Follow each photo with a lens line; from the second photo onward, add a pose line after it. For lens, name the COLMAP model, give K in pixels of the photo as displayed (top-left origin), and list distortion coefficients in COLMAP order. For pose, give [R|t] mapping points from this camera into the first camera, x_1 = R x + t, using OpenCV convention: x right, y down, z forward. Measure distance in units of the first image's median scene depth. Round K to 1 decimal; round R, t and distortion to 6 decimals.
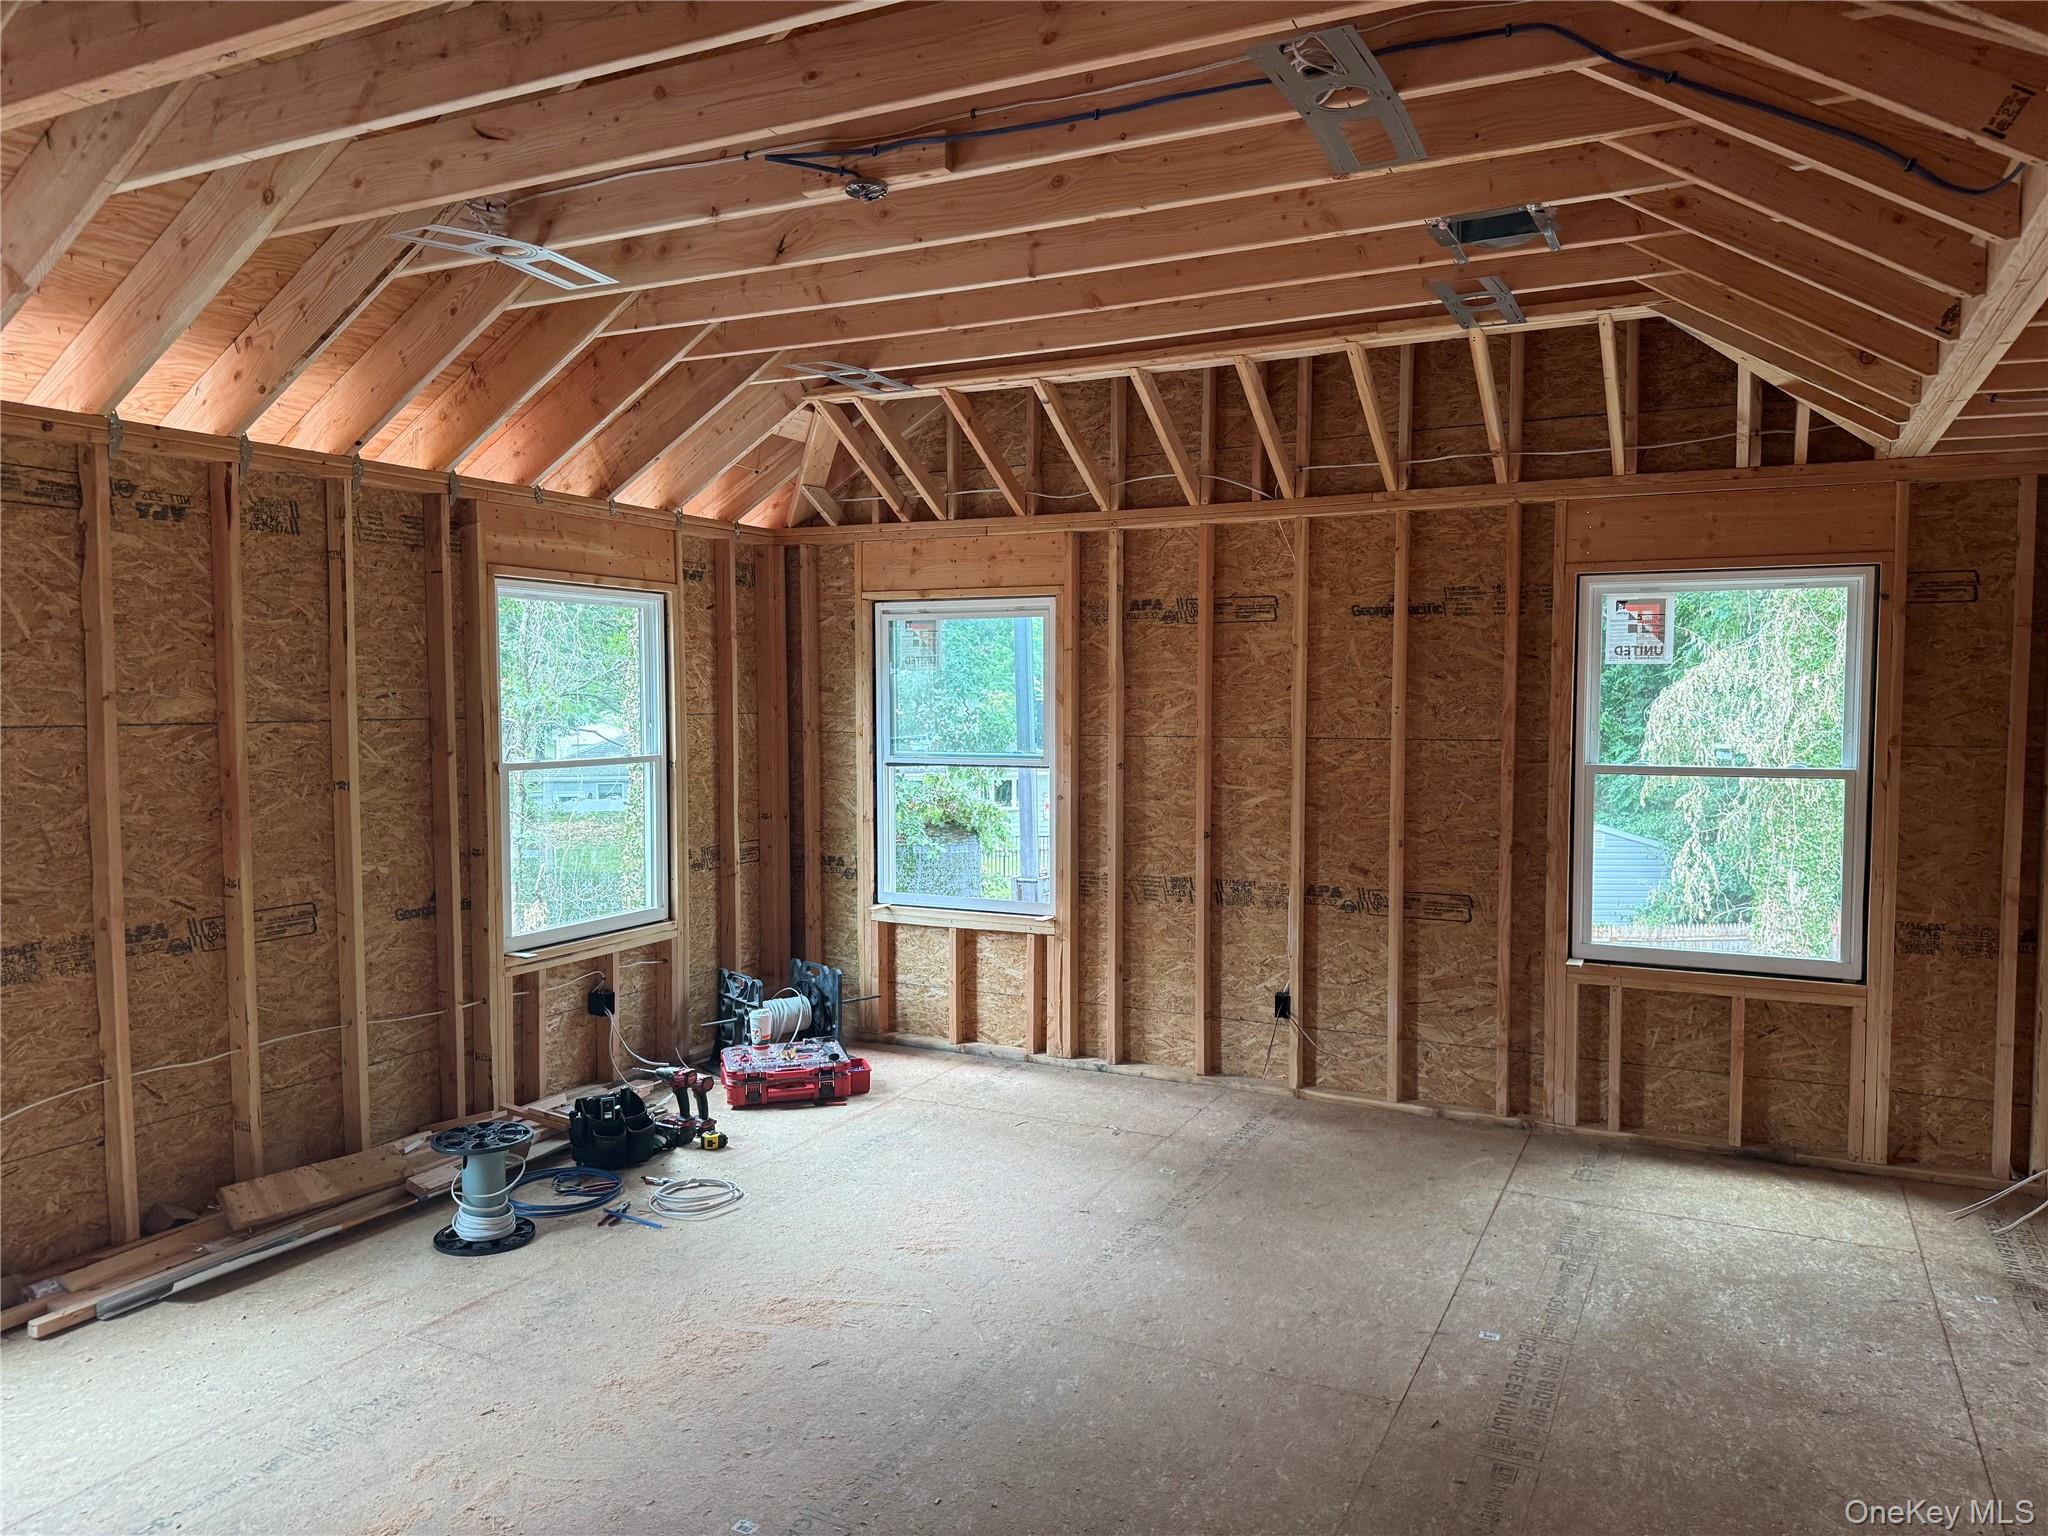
lens RADIAL K [[1420.6, 0, 1024.0], [0, 1420.6, 768.0], [0, 0, 1]] dist [0.159384, -0.216976]
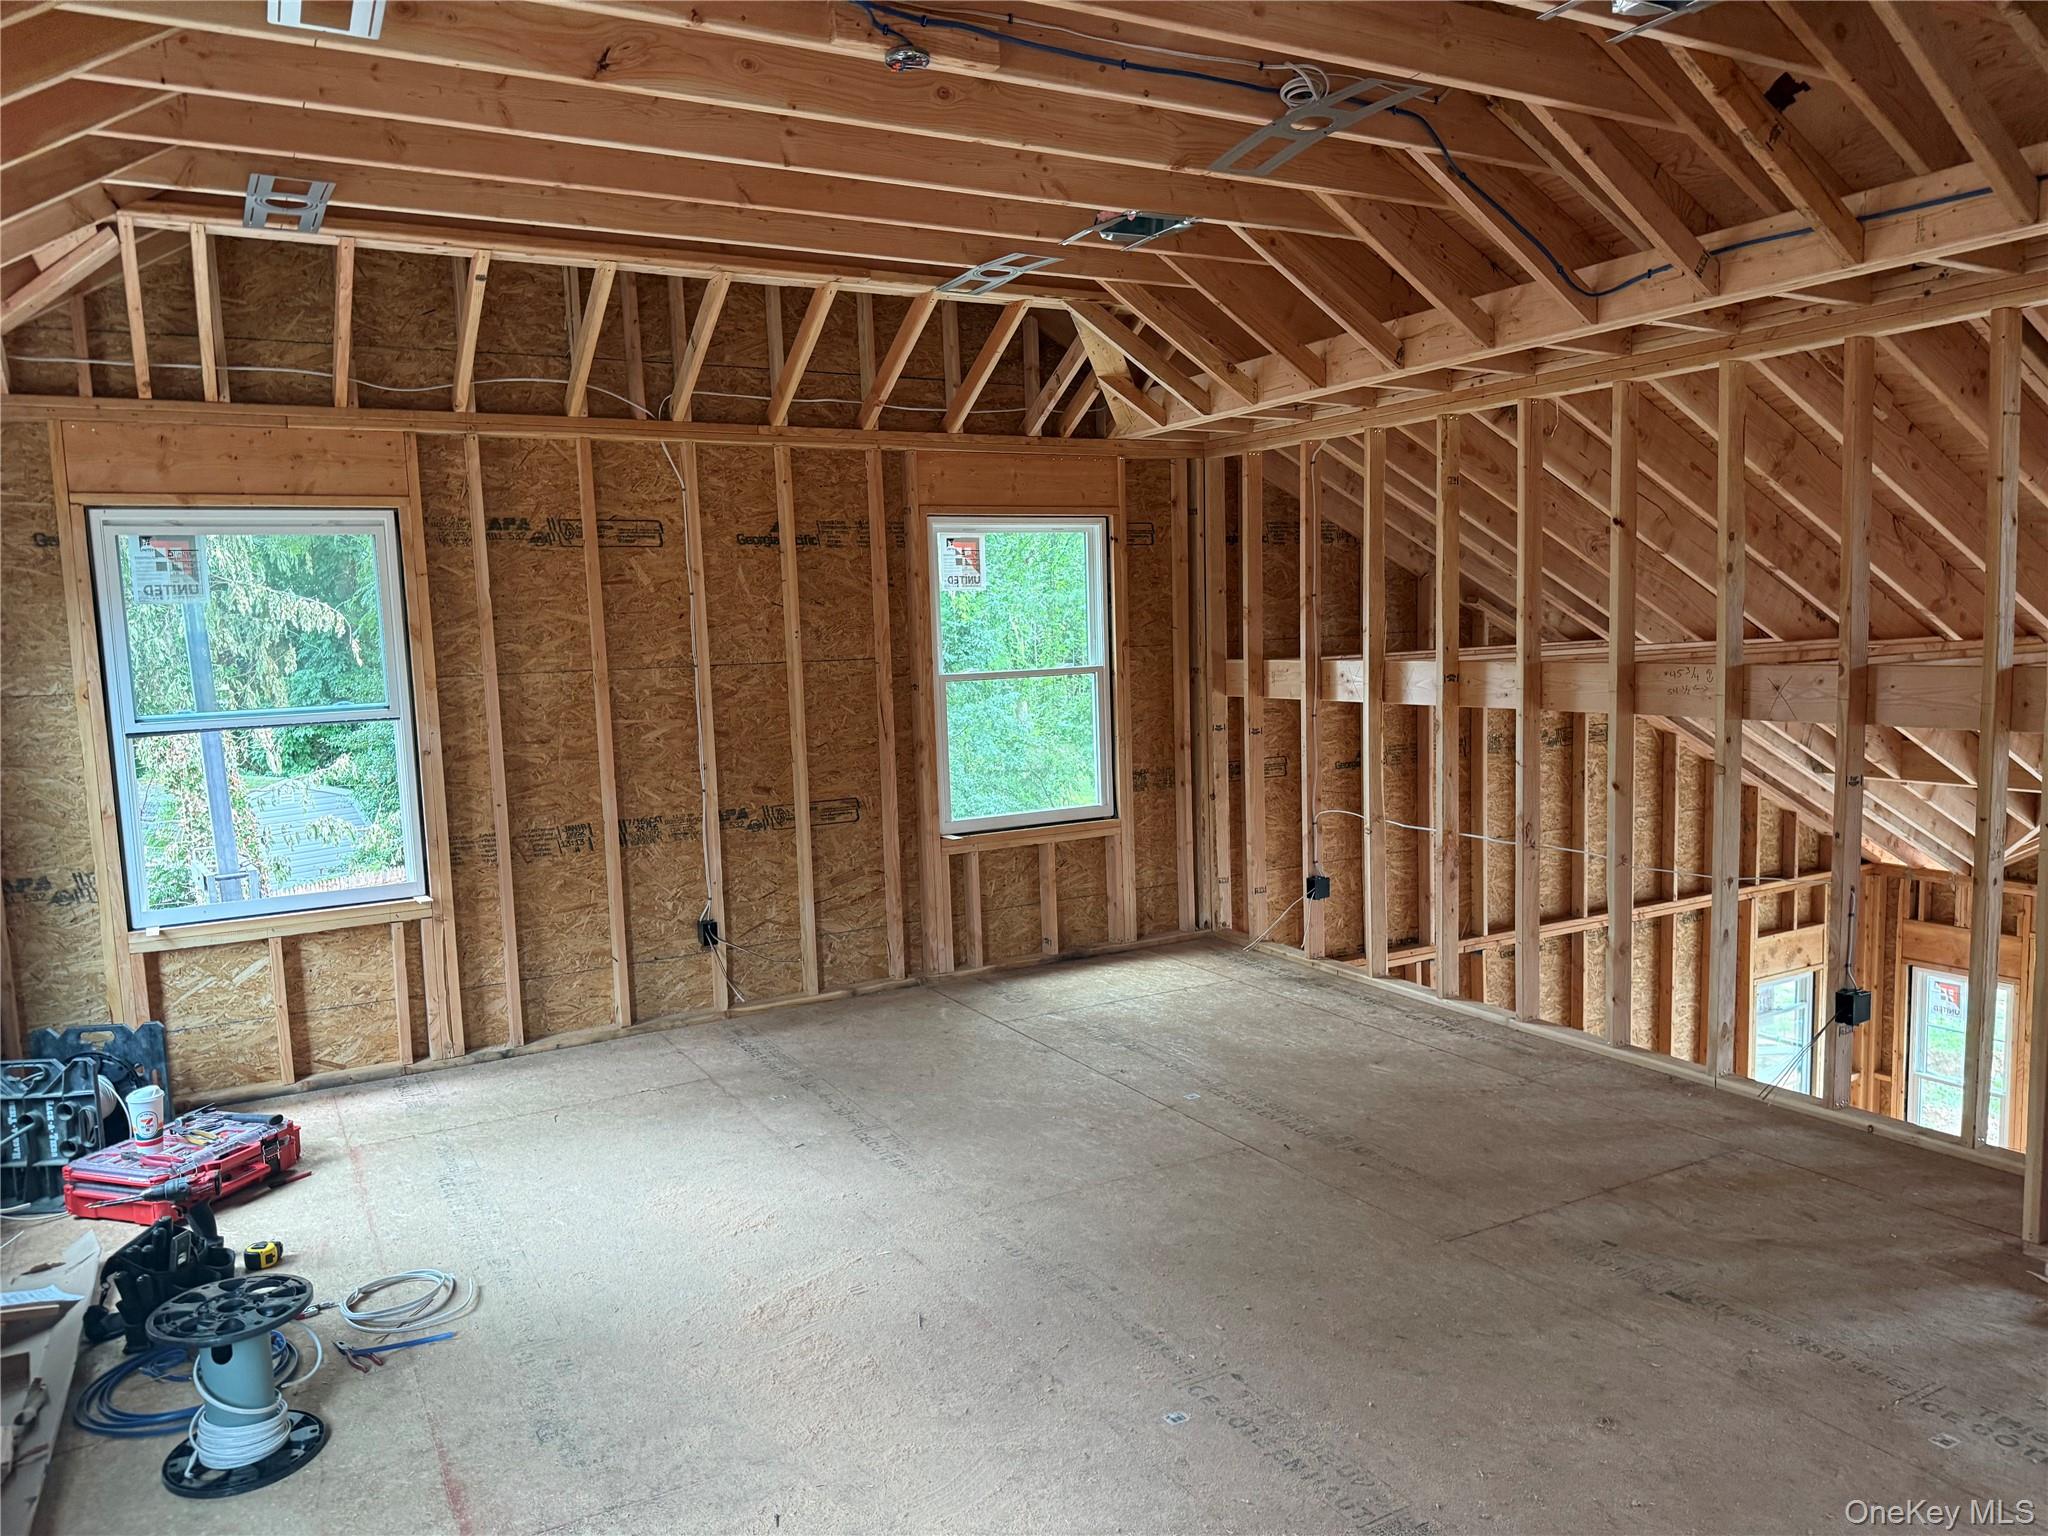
lens RADIAL K [[1420.6, 0, 1024.0], [0, 1420.6, 768.0], [0, 0, 1]] dist [0.159384, -0.216976]
pose [[0.576664, -0.105177, 0.810183, -0.515517], [0.076684, 0.994269, 0.074493, -0.007566], [-0.813375, 0.019170, 0.581424, 0.243046]]
